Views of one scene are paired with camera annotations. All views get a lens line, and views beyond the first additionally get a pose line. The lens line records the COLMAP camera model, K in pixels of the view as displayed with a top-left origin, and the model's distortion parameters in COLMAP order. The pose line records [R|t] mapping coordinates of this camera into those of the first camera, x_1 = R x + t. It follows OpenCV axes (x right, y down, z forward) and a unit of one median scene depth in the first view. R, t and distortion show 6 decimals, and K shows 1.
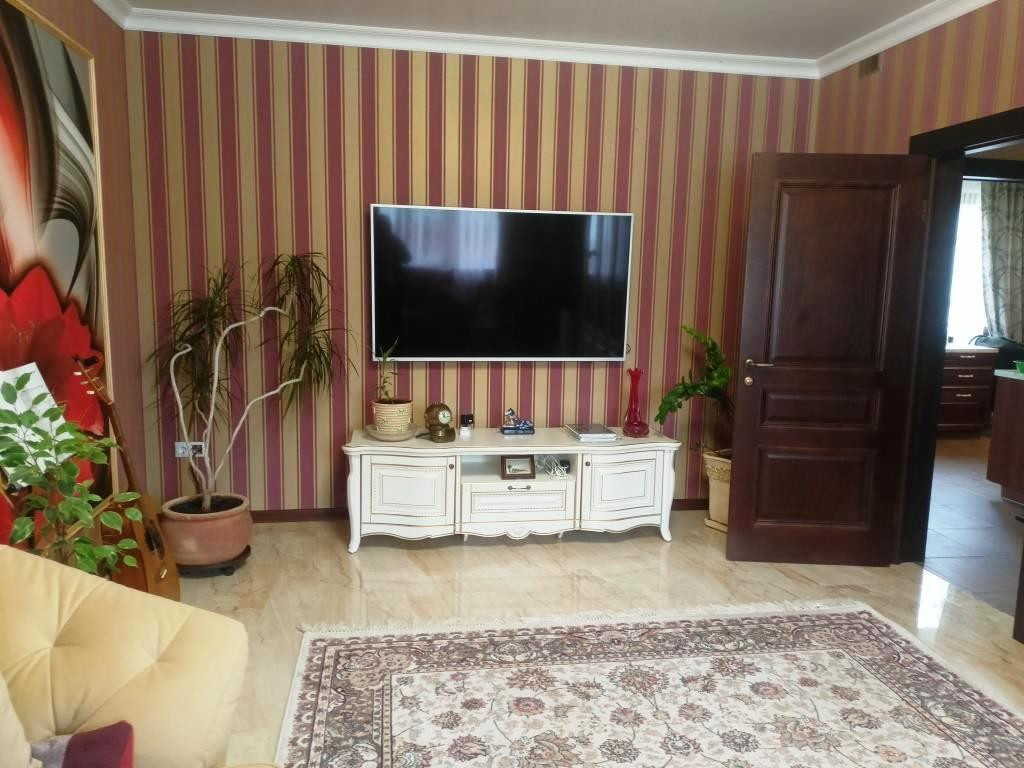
lens RADIAL K [[751.4, 0, 508.2], [0, 751.4, 390.1], [0, 0, 1]] dist [0.030672, -0.029254]
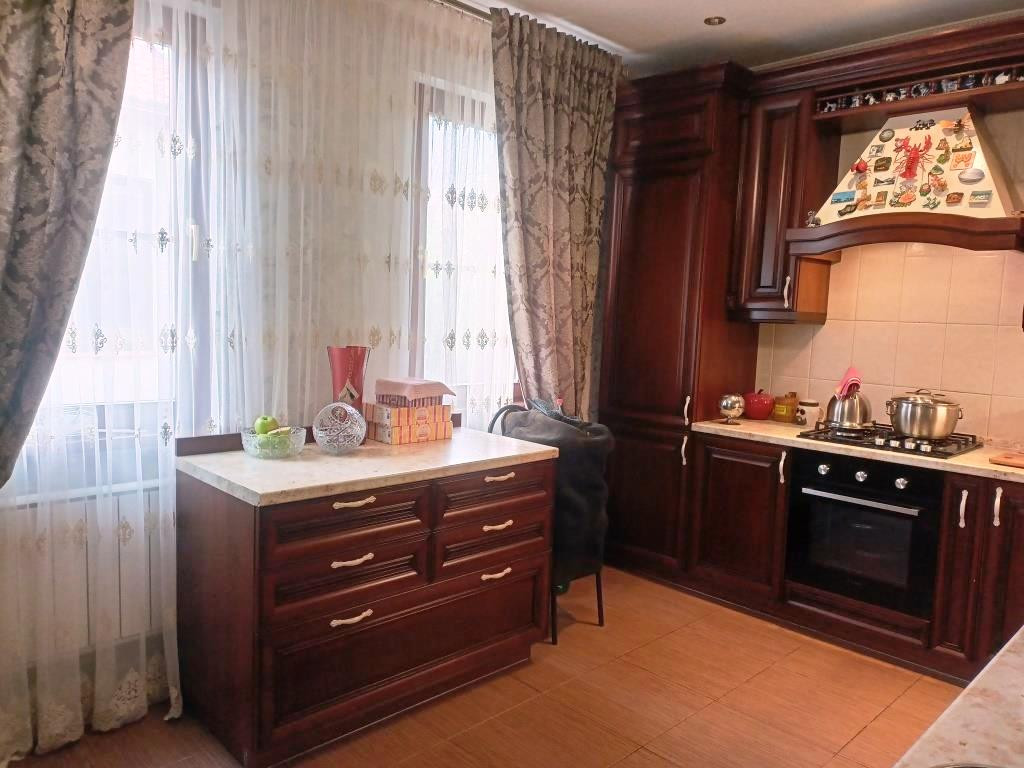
lens RADIAL K [[751.4, 0, 514.7], [0, 751.4, 385.5], [0, 0, 1]] dist [0.030672, -0.029254]
pose [[0.812472, -0.044557, 0.581296, 0.363417], [0.061784, 0.998041, -0.009855, -0.081726], [-0.579718, 0.043922, 0.813633, 0.631512]]
